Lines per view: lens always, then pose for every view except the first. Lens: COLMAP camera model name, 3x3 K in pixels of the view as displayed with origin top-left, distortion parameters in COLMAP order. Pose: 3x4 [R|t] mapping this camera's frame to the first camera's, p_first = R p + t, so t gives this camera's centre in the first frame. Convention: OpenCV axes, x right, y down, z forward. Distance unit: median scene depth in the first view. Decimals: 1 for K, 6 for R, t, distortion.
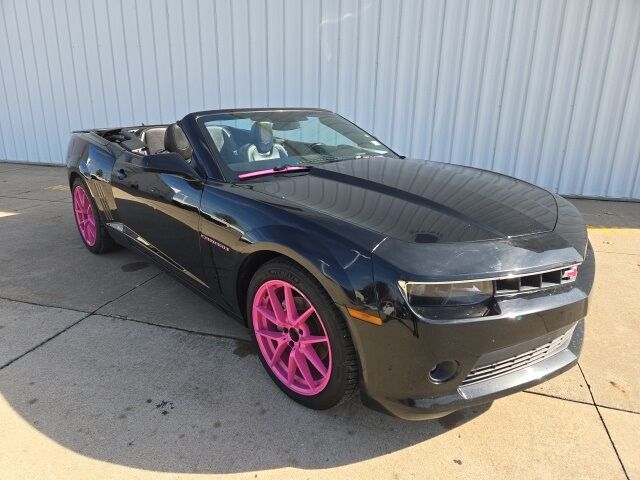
lens RADIAL K [[436.9, 0, 320.0], [0, 436.9, 240.0], [0, 0, 1]] dist [0.055006, -0.050872]
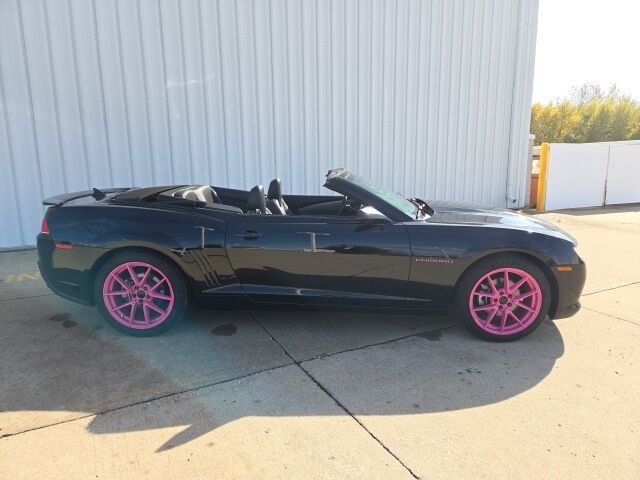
lens RADIAL K [[436.9, 0, 320.0], [0, 436.9, 240.0], [0, 0, 1]] dist [0.055006, -0.050872]
pose [[0.706713, -0.149405, 0.691545, -1.143495], [0.218803, 0.975685, -0.012810, -0.096677], [-0.672816, 0.160366, 0.722220, 0.143752]]
